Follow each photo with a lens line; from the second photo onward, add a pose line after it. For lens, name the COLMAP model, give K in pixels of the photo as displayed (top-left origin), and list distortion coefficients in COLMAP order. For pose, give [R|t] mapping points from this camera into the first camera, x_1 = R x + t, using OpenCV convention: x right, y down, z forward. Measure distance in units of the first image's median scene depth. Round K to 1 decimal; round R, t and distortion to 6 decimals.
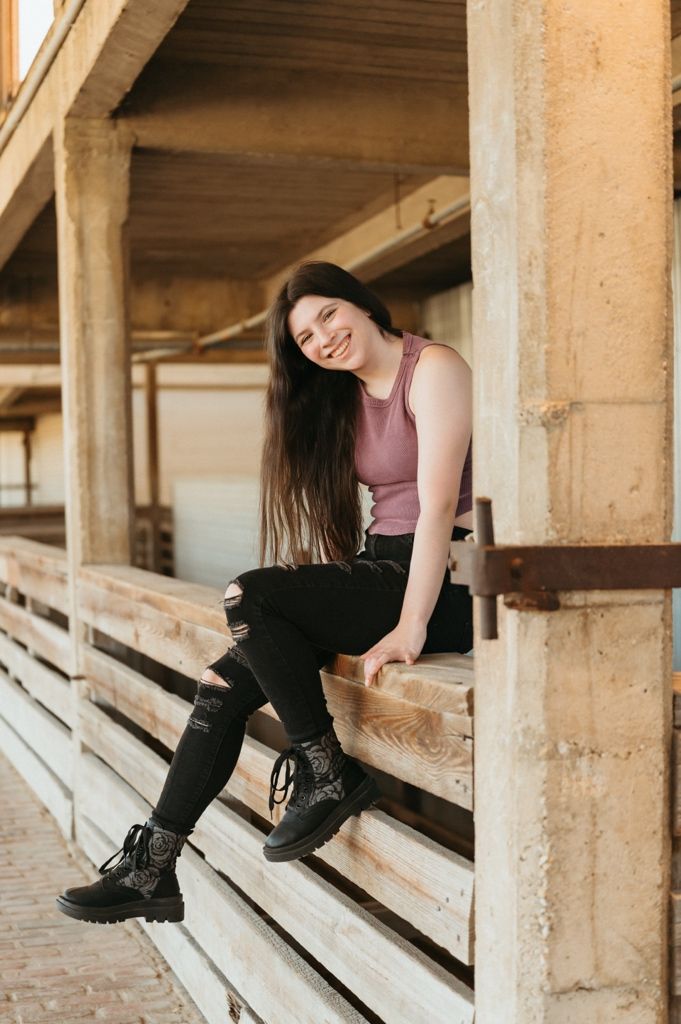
lens RADIAL K [[1879.7, 0, 340.5], [0, 1879.7, 512.0], [0, 0, 1]] dist [-0.181240, -0.175776]
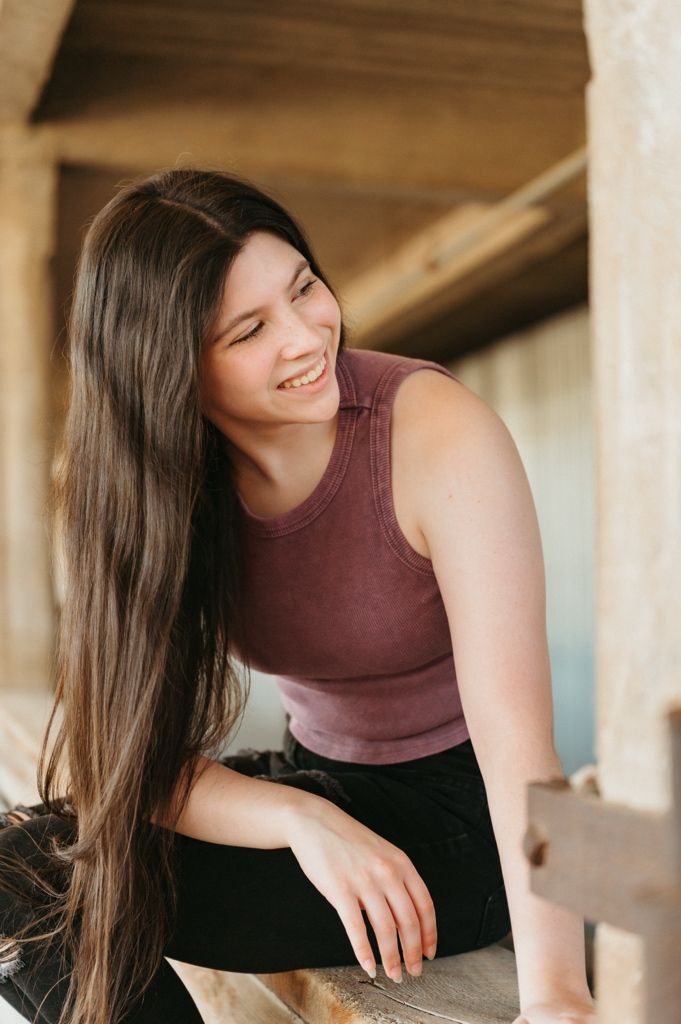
lens RADIAL K [[1841.5, 0, 340.5], [0, 1841.5, 512.0], [0, 0, 1]] dist [-0.180327, -0.090453]
pose [[0.999997, -0.002493, -0.000215, 0.022387], [0.002478, 0.998655, -0.051794, -0.019023], [0.000344, 0.051794, 0.998658, 0.642548]]
